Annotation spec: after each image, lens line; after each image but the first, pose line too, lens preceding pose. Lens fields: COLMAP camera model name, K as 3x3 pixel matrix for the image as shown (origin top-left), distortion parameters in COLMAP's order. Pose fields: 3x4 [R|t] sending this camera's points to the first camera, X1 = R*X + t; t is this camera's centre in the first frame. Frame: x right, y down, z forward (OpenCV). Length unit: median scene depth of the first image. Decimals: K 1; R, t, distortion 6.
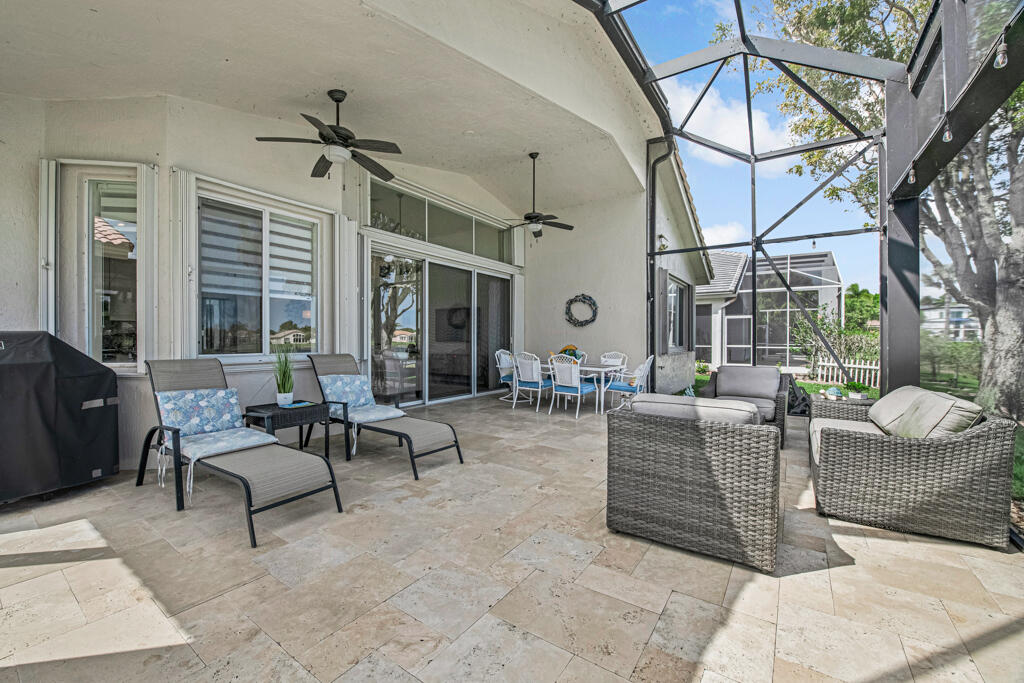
lens RADIAL K [[417.6, 0, 512.0], [0, 417.6, 341.5], [0, 0, 1]] dist [-0.002216, -0.000353]
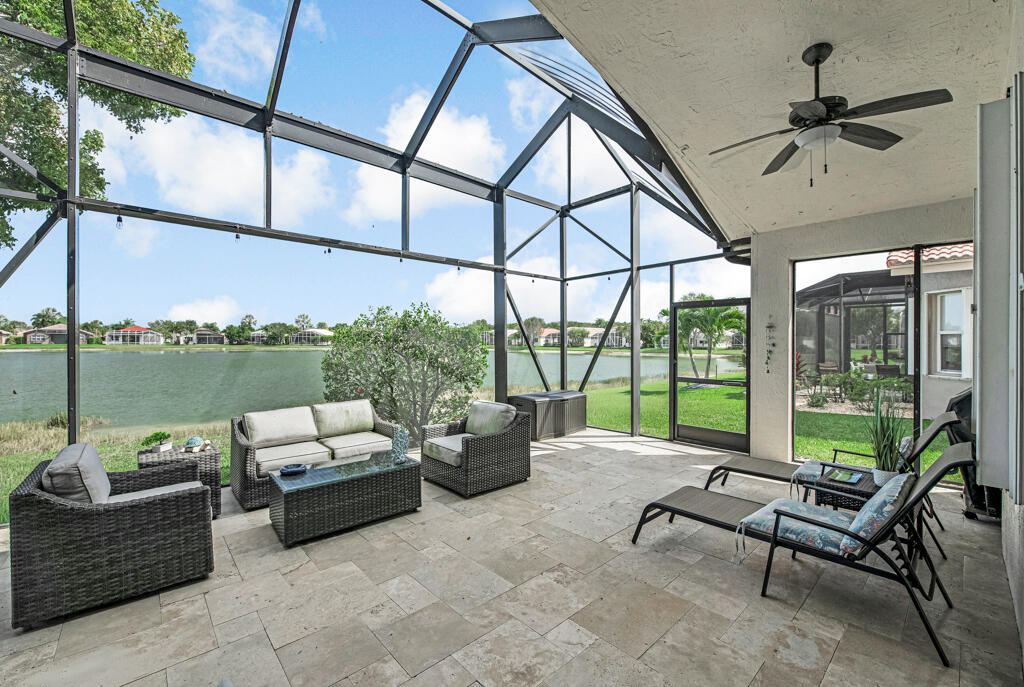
lens RADIAL K [[417.6, 0, 512.0], [0, 417.6, 343.5], [0, 0, 1]] dist [-0.002216, -0.000353]
pose [[-0.971550, -0.002327, 0.236823, -0.081996], [0.000556, 0.999927, 0.012107, -0.105301], [-0.236834, 0.011894, -0.971477, 1.826649]]
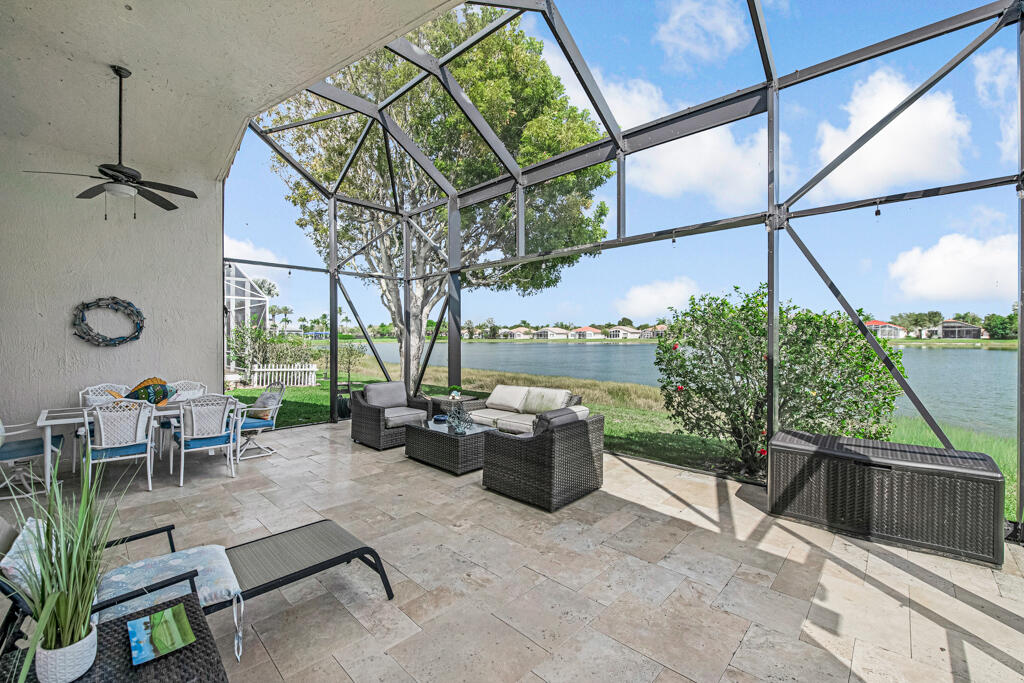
lens RADIAL K [[417.6, 0, 512.0], [0, 417.6, 341.5], [0, 0, 1]] dist [-0.002216, -0.000353]
pose [[0.149231, -0.014020, 0.988703, -0.778428], [0.009395, 0.999874, 0.012761, -0.096265], [-0.988758, 0.007385, 0.149344, 0.603998]]
